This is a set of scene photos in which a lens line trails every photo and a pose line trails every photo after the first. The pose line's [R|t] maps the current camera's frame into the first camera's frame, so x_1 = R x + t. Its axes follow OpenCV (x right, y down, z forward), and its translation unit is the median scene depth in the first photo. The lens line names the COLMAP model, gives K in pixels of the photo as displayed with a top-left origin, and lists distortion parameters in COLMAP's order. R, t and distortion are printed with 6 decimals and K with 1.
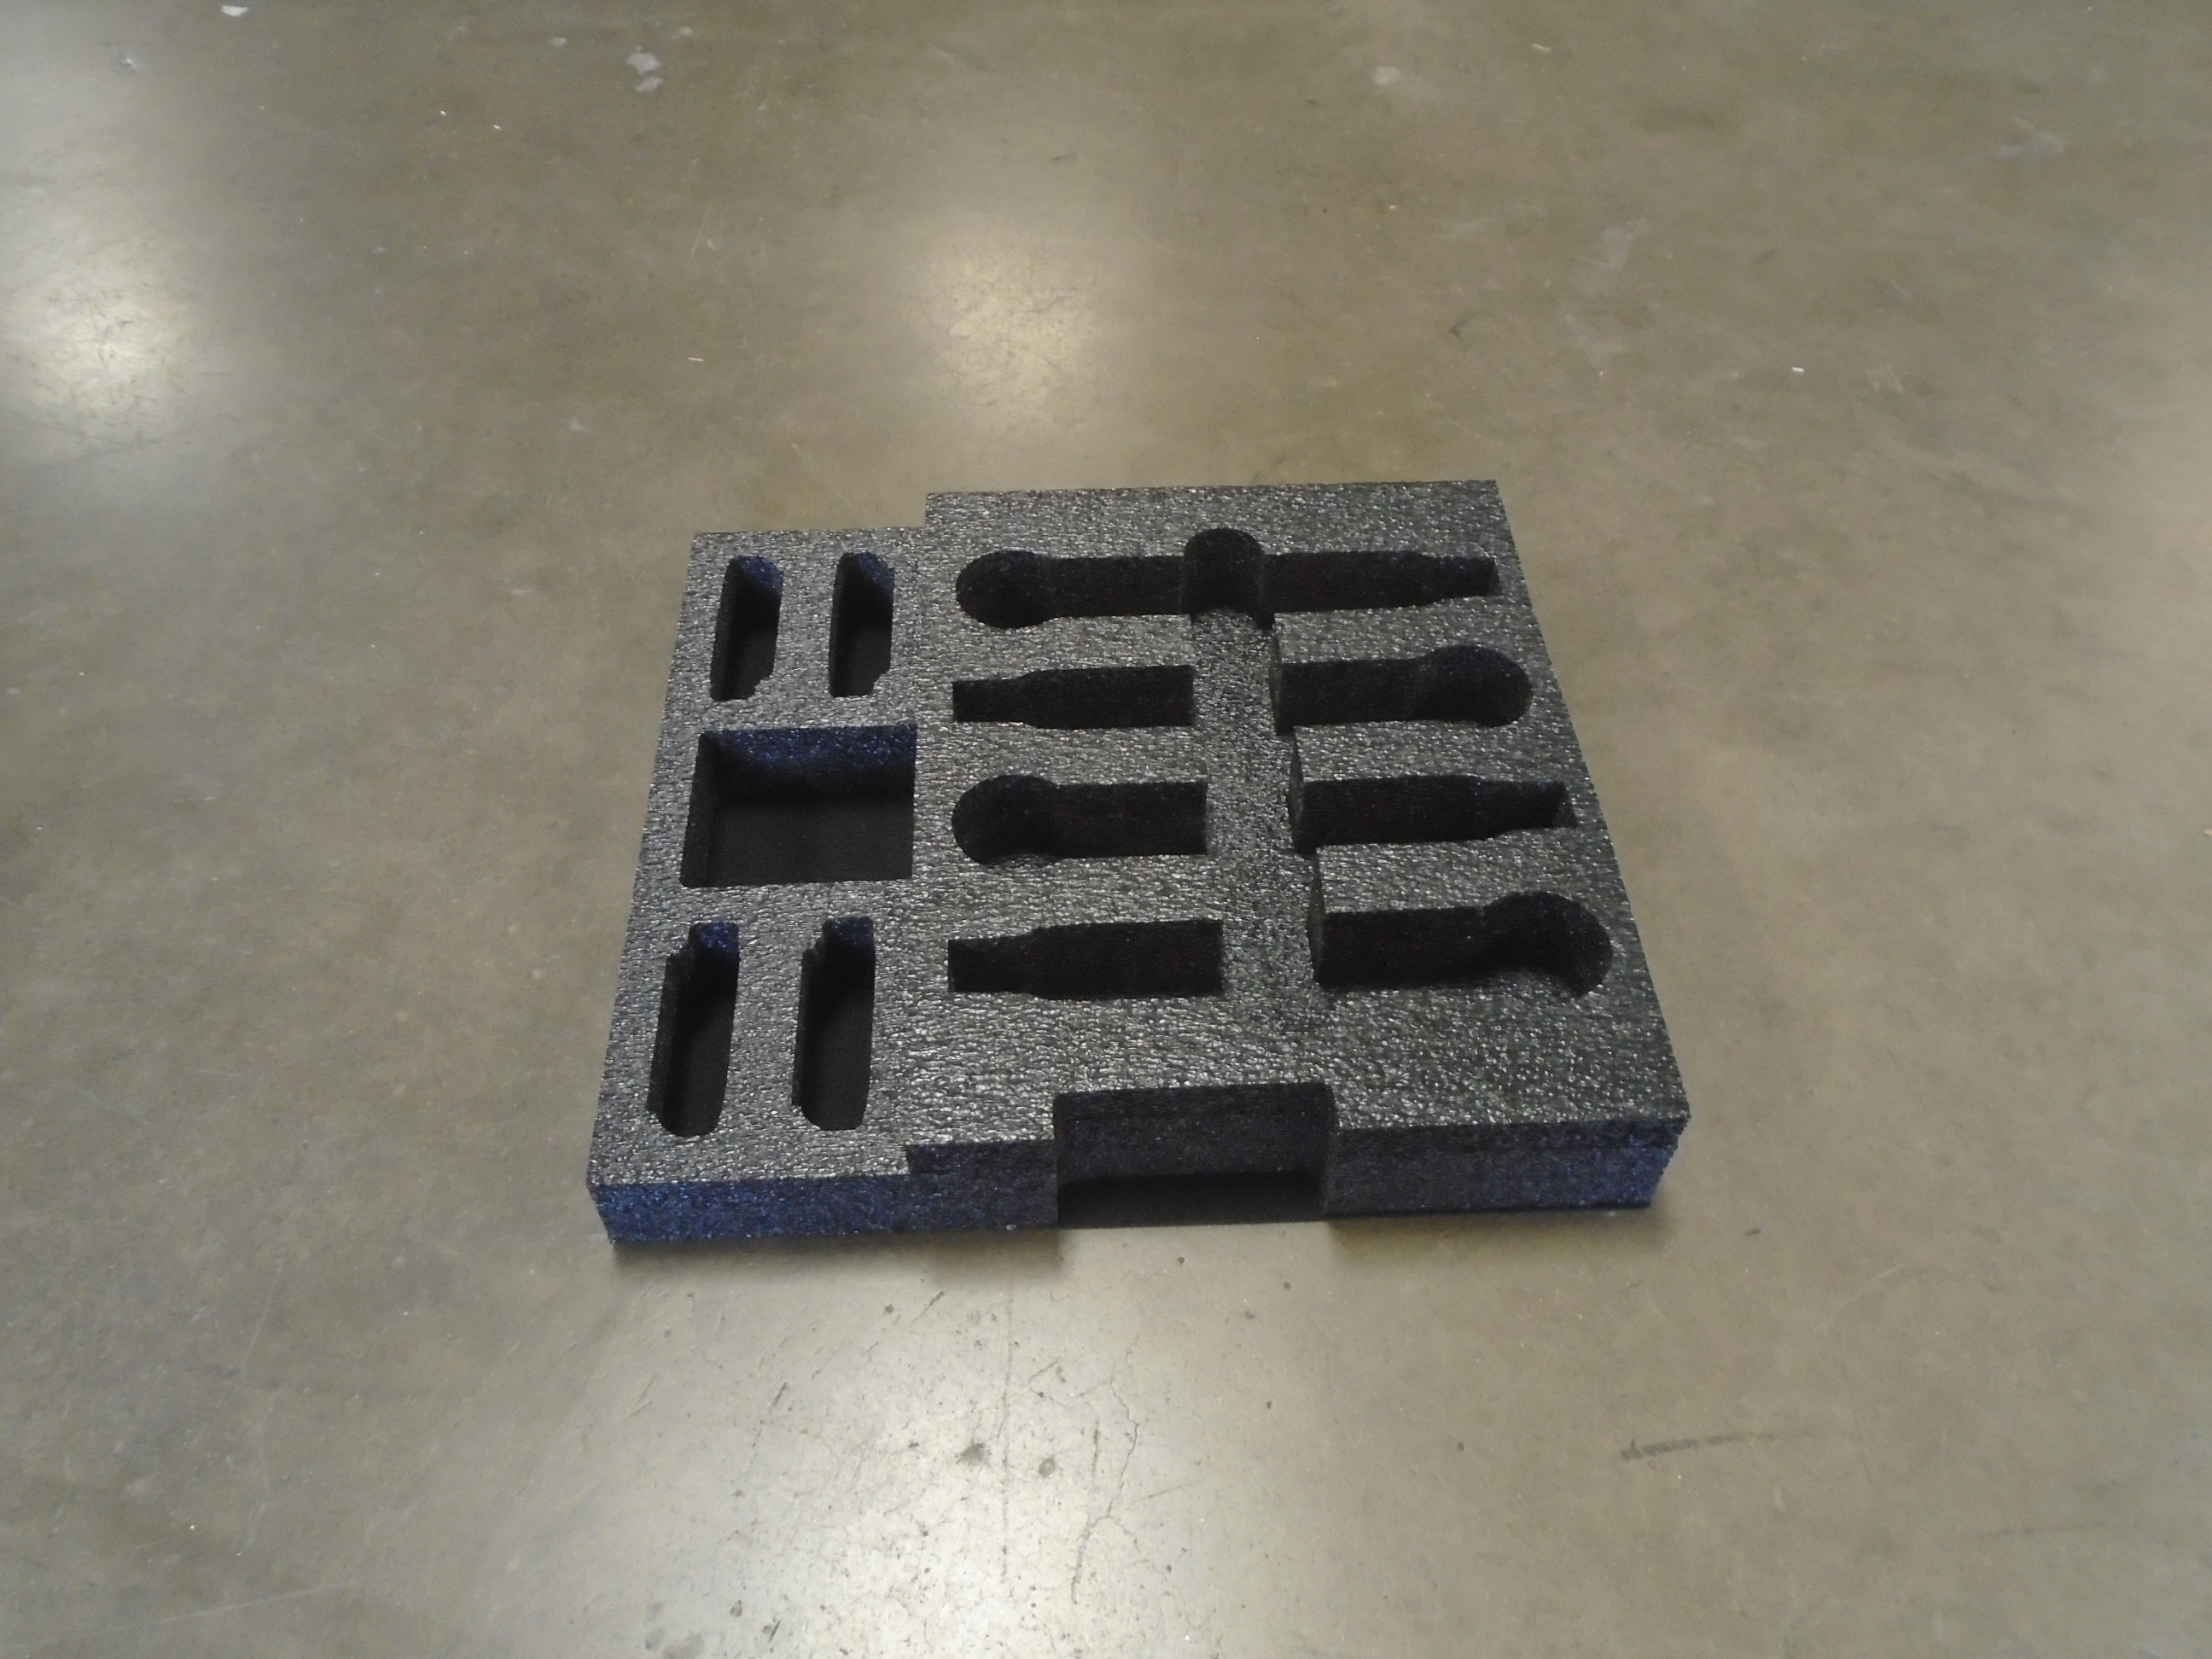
lens RADIAL K [[1698.8, 0, 1096.6], [0, 1698.8, 820.8], [0, 0, 1]] dist [-0.004938, -0.001403]
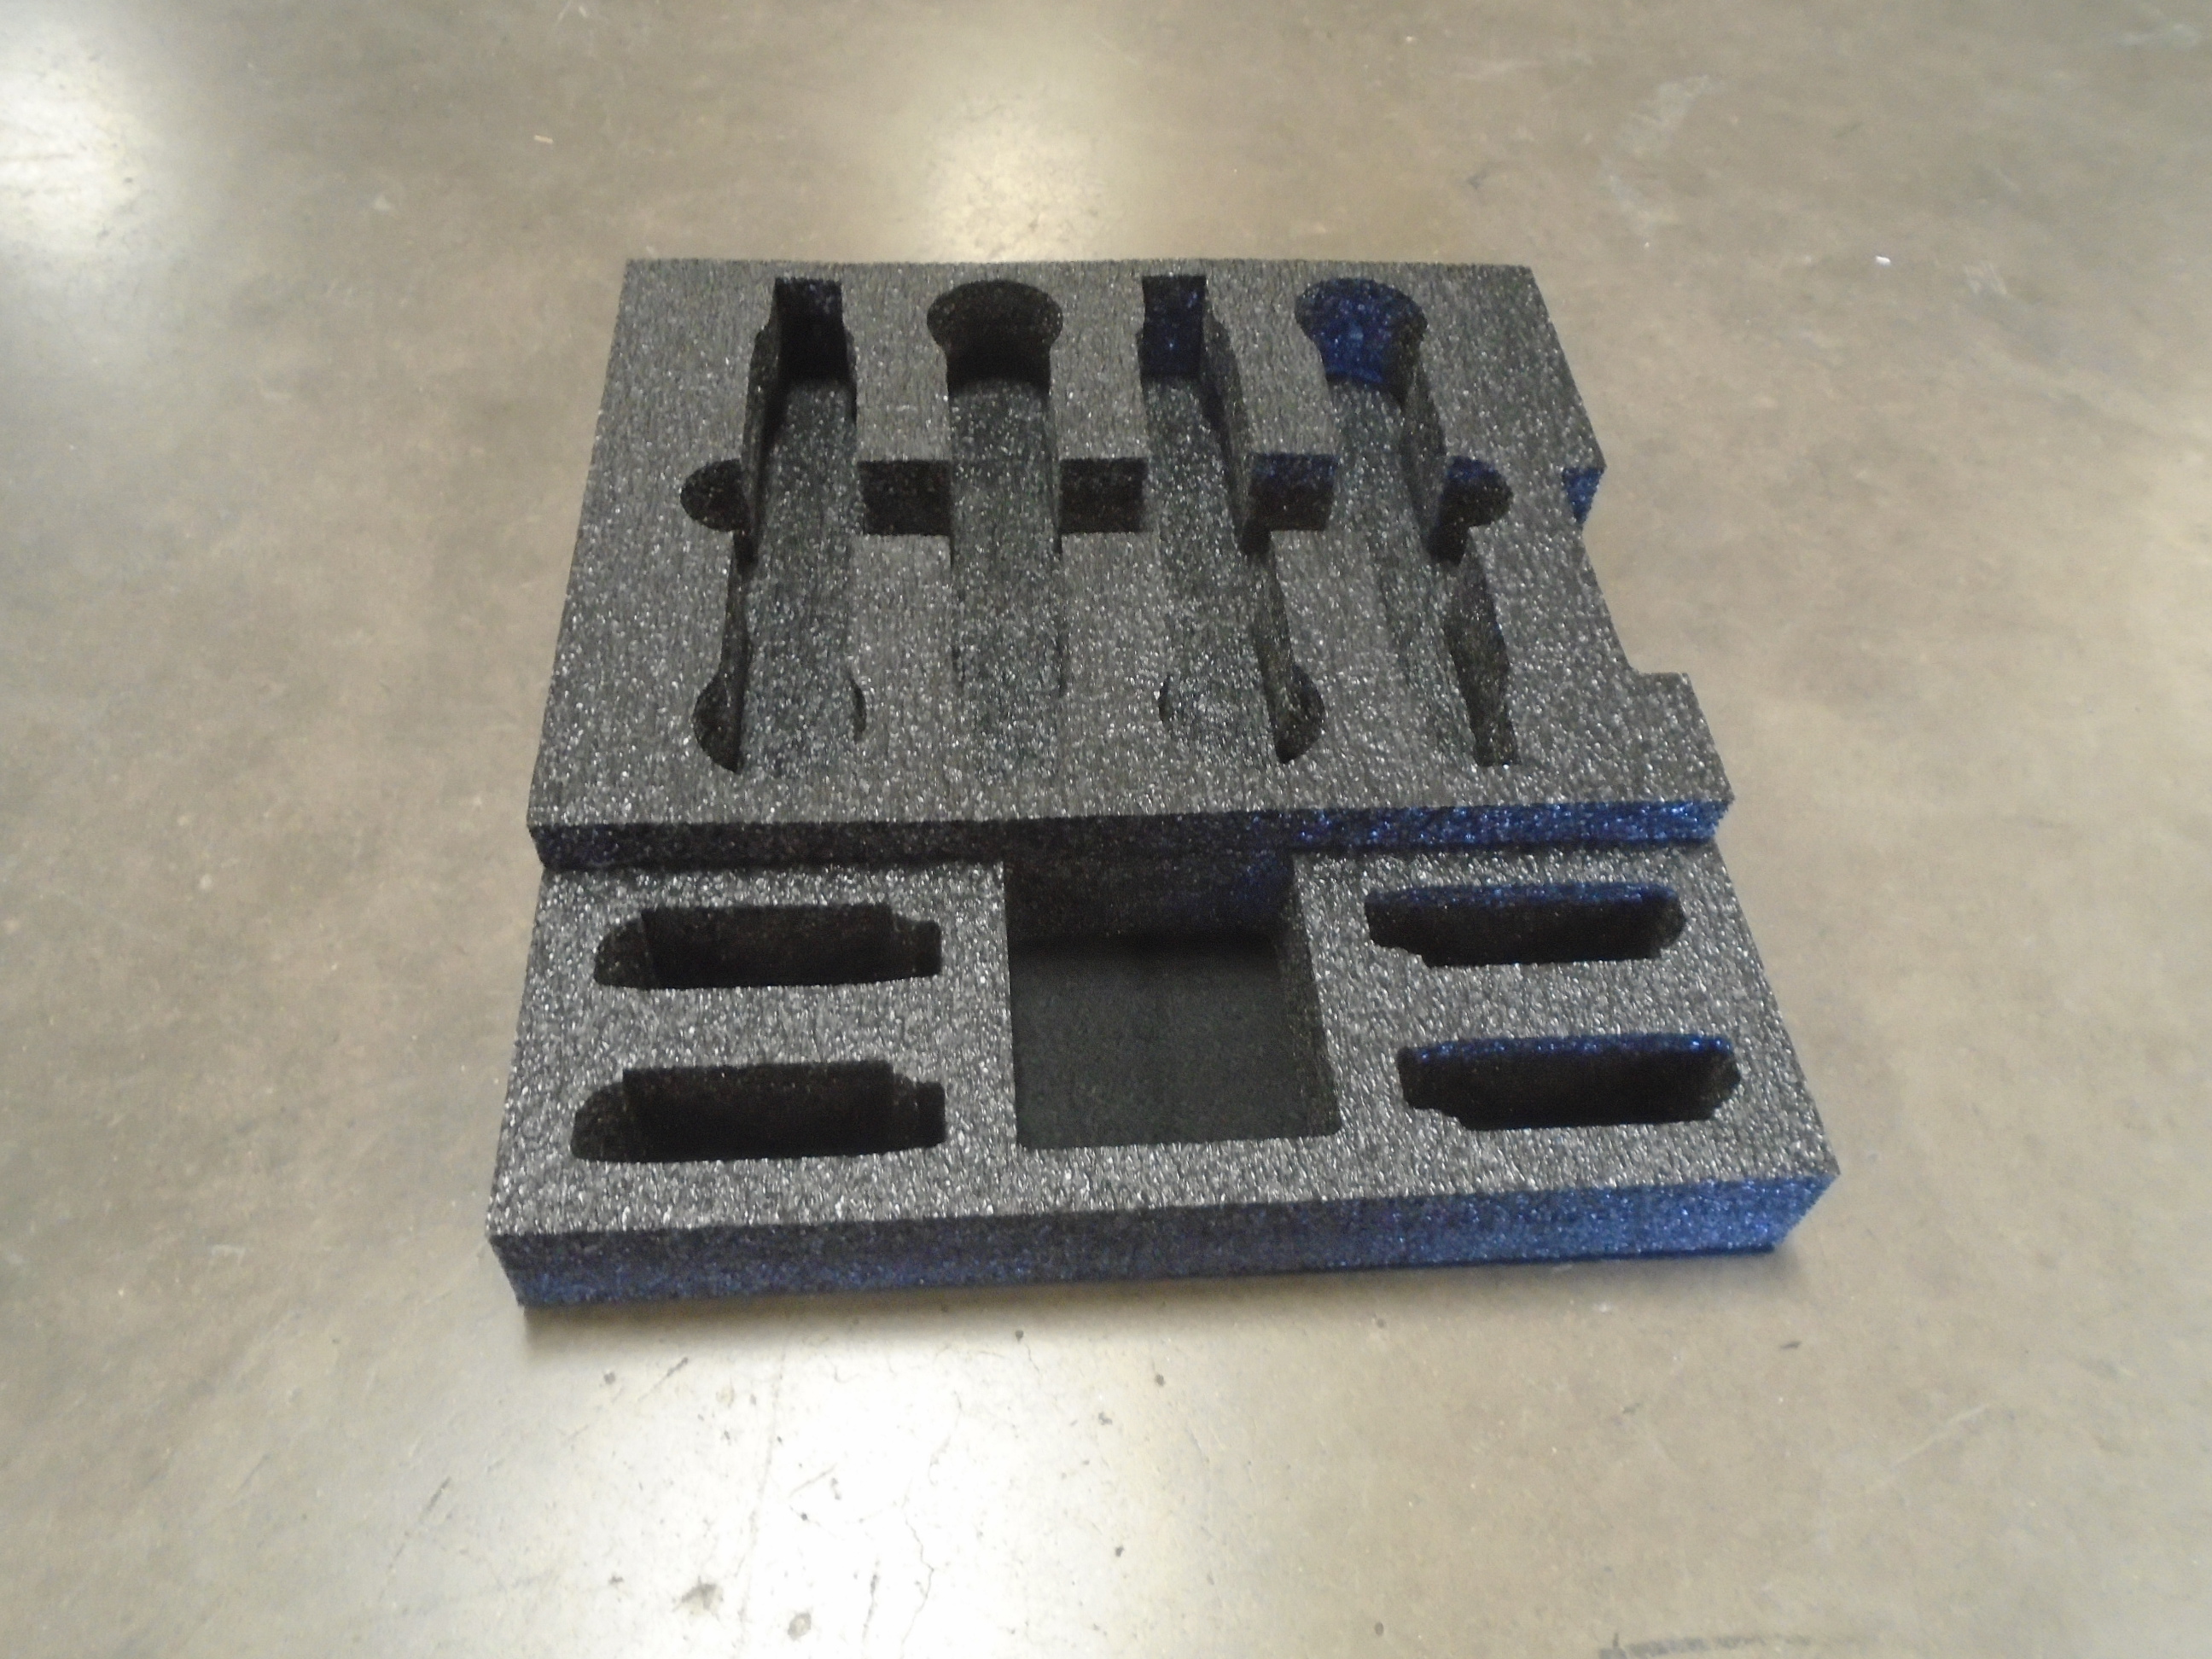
lens RADIAL K [[1698.8, 0, 1096.6], [0, 1698.8, 820.8], [0, 0, 1]] dist [-0.004938, -0.001403]
pose [[0.997101, 0.071959, 0.024710, 0.041901], [-0.072750, 0.996811, 0.032779, 0.009531], [-0.022272, -0.034481, 0.999157, 0.234638]]
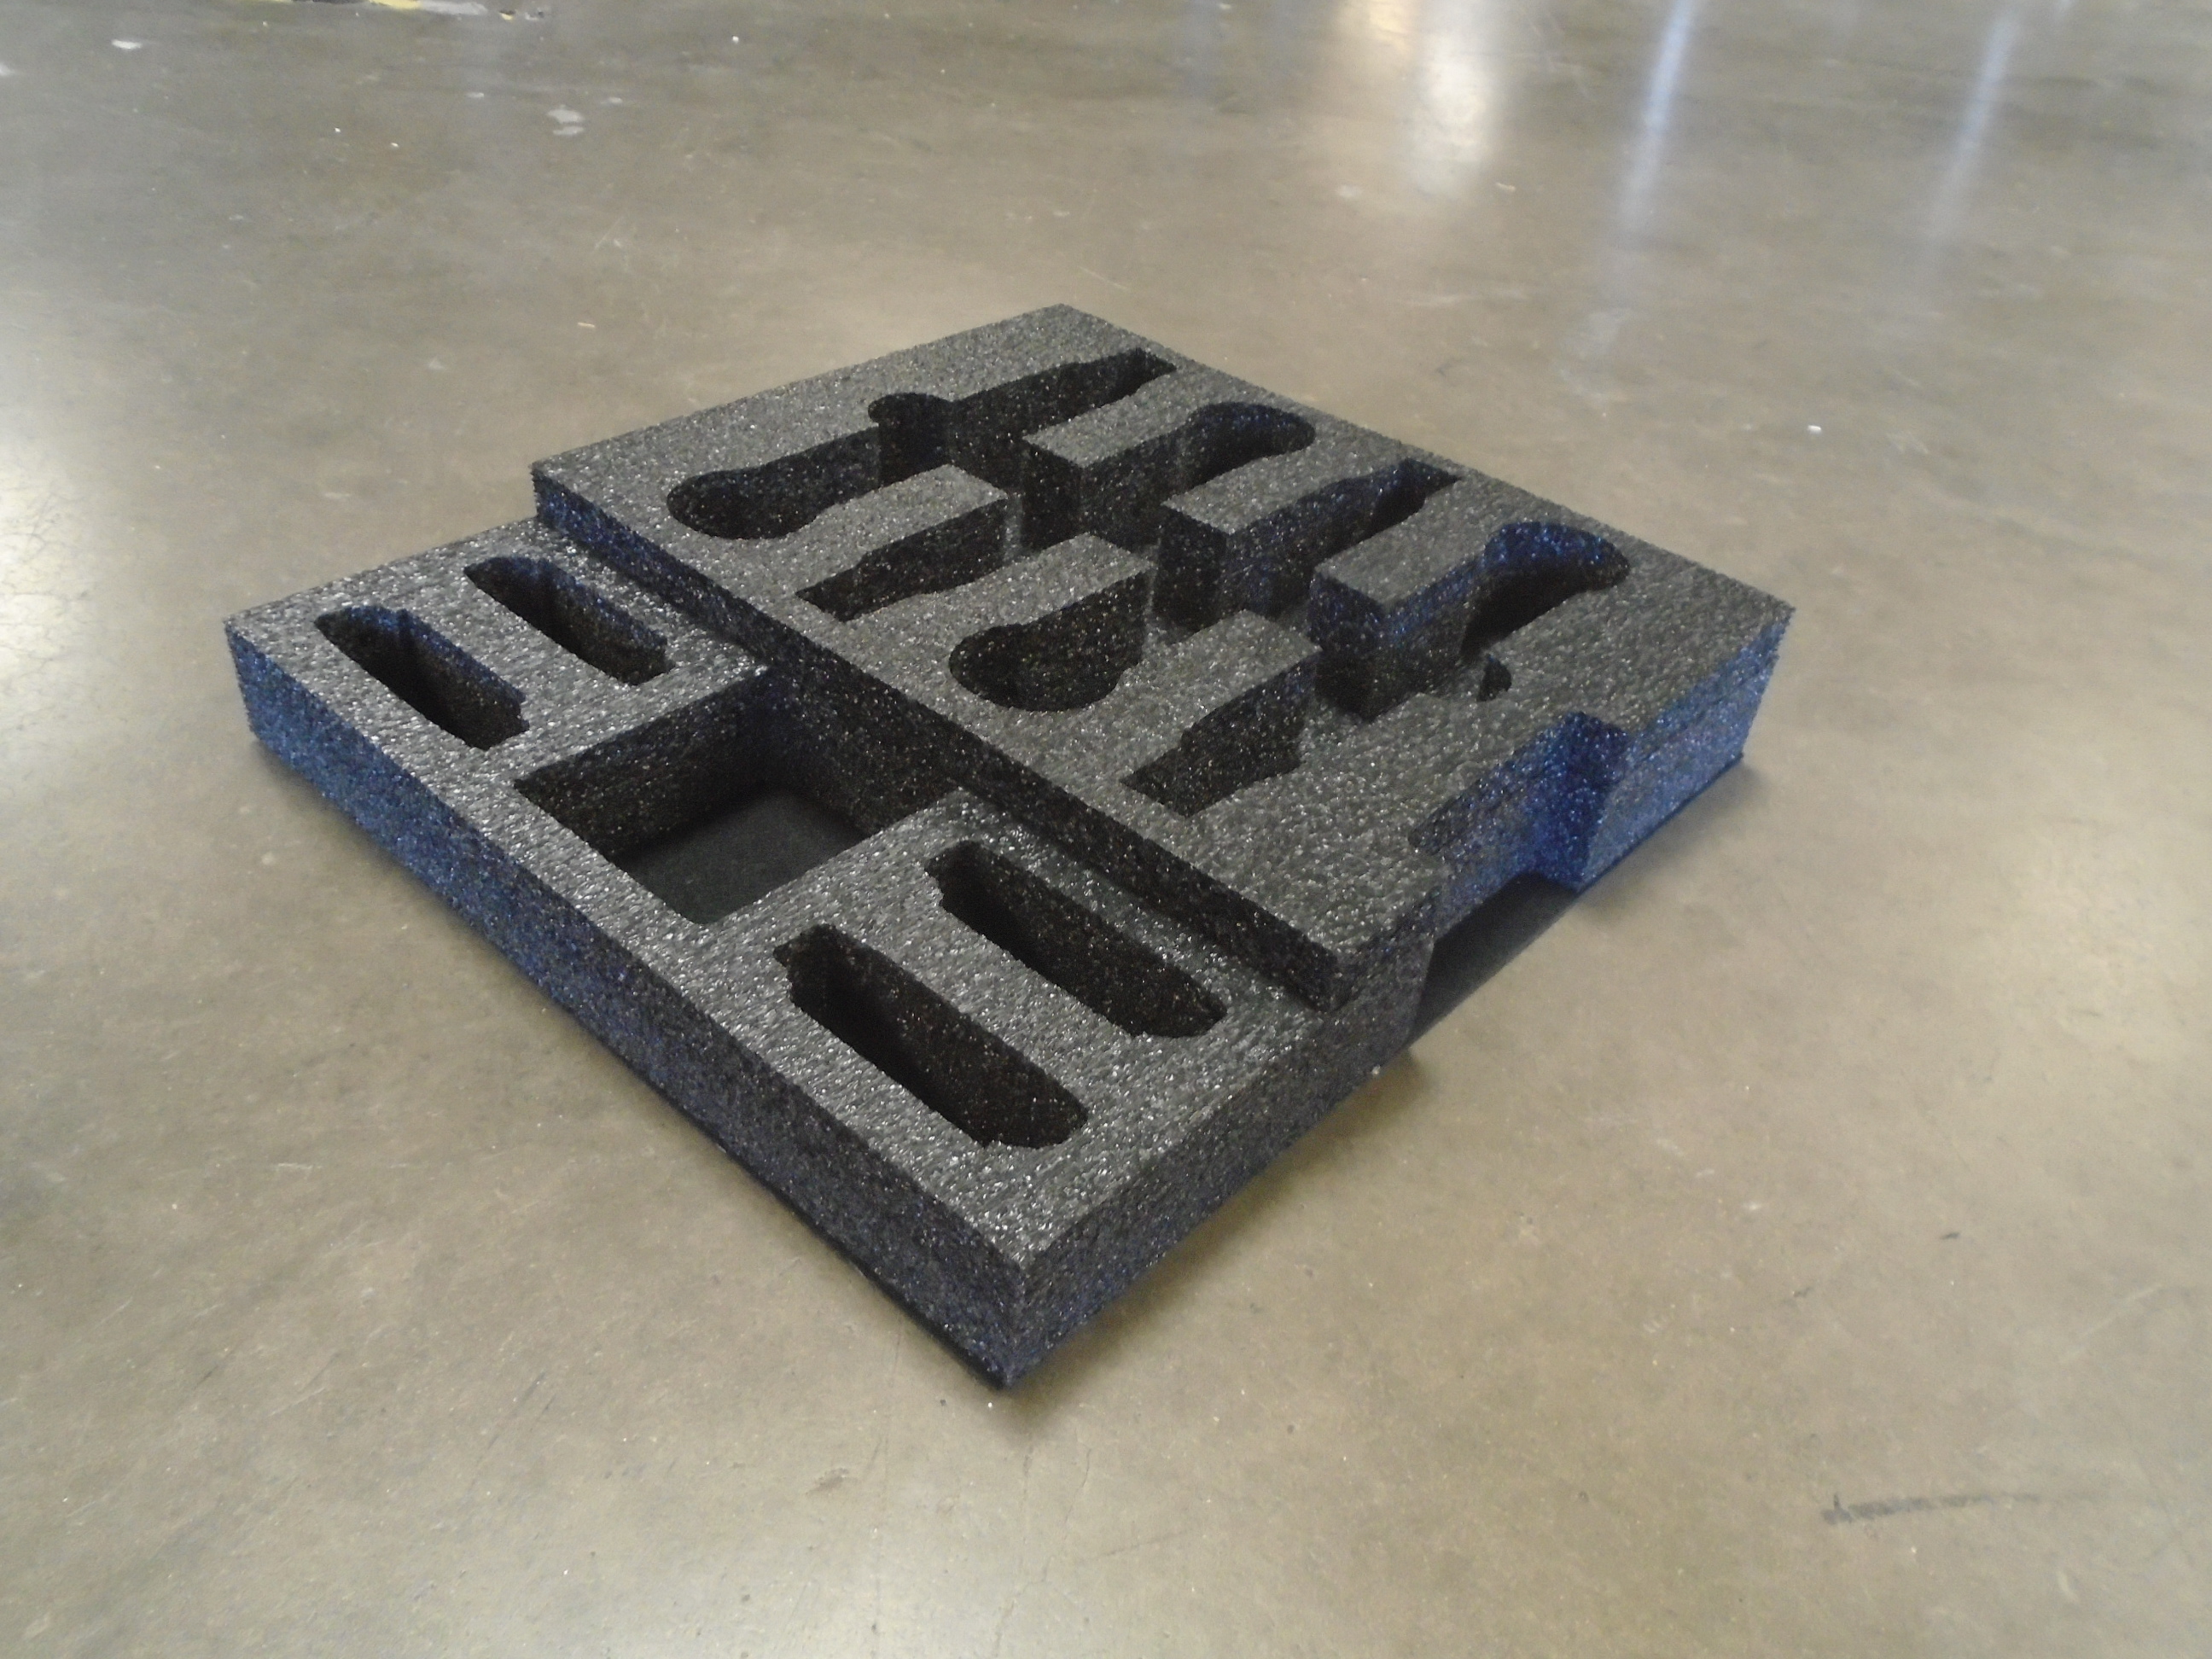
lens RADIAL K [[1698.8, 0, 1096.6], [0, 1698.8, 820.8], [0, 0, 1]] dist [-0.004938, -0.001403]
pose [[0.995896, 0.060710, 0.067117, -0.025375], [-0.044581, 0.974488, -0.219966, 0.211292], [-0.078759, 0.216071, 0.973196, 0.254724]]
